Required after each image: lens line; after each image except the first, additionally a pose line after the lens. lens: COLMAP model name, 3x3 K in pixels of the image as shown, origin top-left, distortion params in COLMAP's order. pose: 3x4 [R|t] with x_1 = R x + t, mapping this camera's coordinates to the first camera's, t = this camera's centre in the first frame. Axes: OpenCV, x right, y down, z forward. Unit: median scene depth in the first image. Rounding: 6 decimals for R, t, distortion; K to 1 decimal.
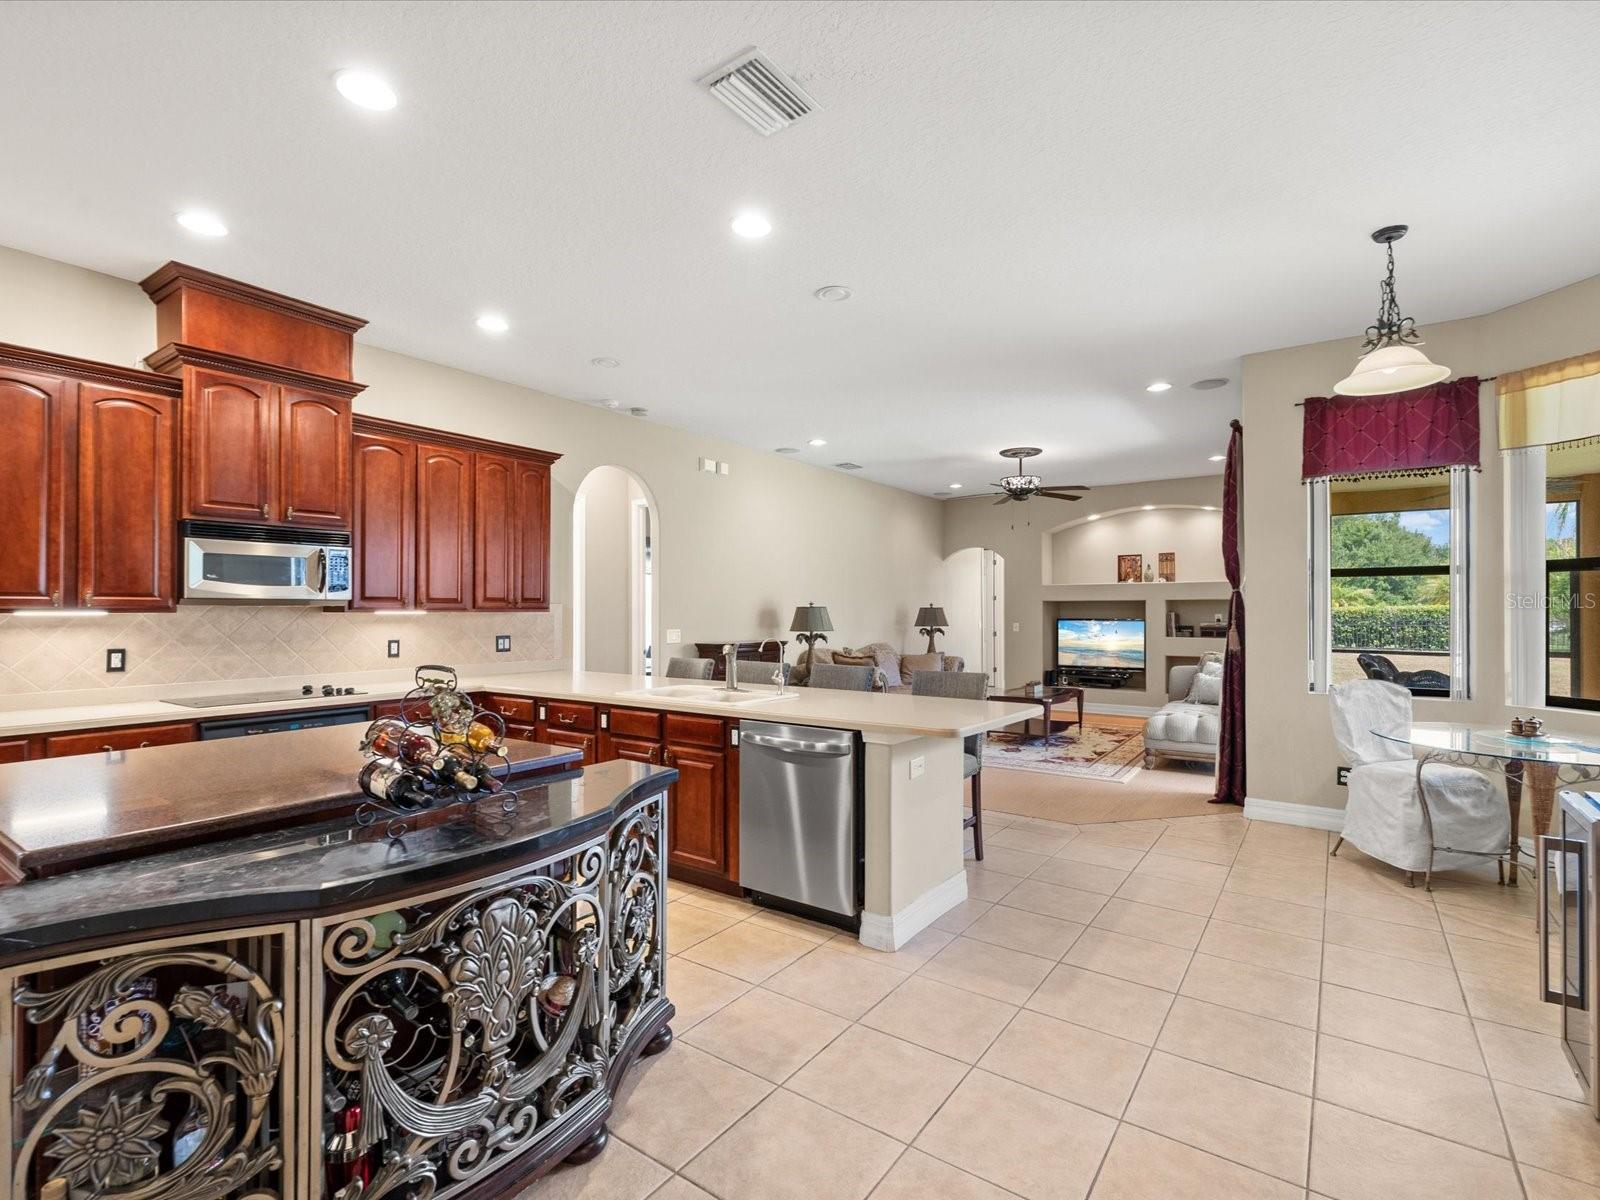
lens RADIAL K [[775.0, 0, 804.5], [0, 775.0, 609.3], [0, 0, 1]] dist [0.007453, 0.002656]
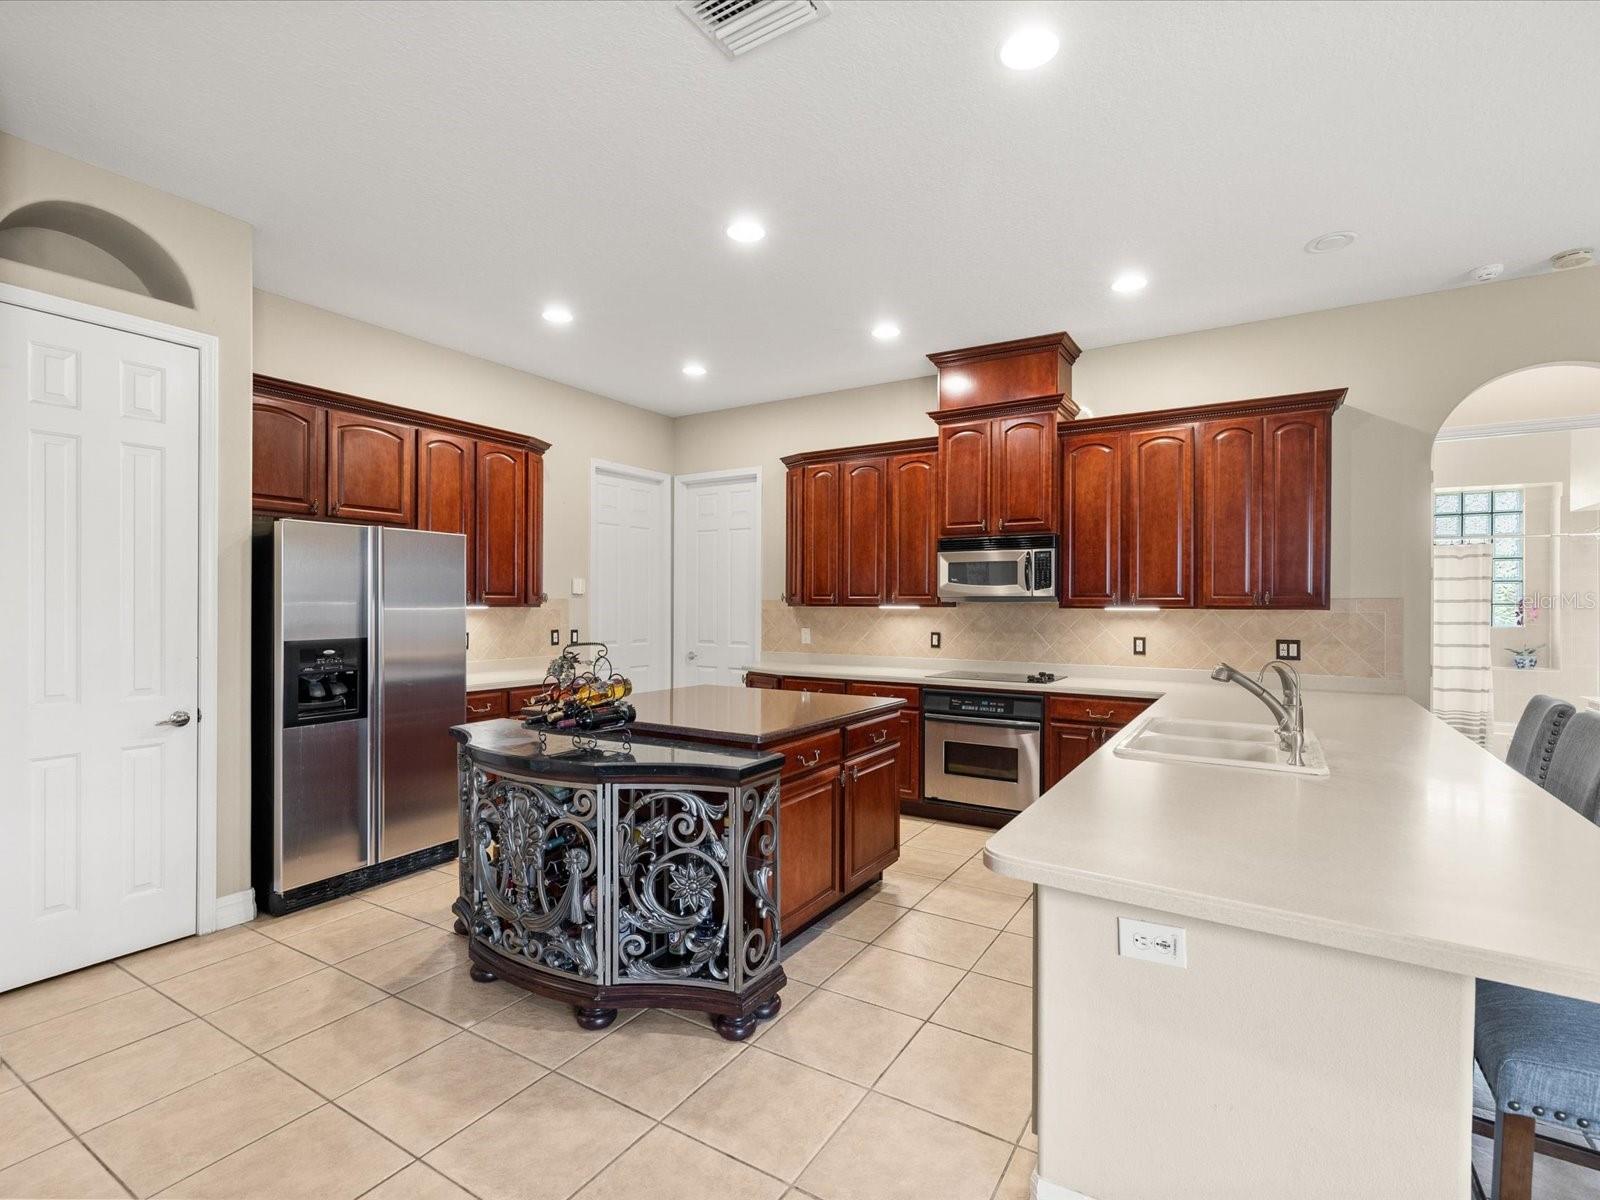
lens RADIAL K [[775.0, 0, 797.1], [0, 775.0, 606.1], [0, 0, 1]] dist [0.007453, 0.002656]
pose [[0.053074, 0.004973, -0.998578, 0.501255], [-0.002783, 0.999984, 0.004832, -0.003376], [0.998587, 0.002523, 0.053087, 0.620858]]
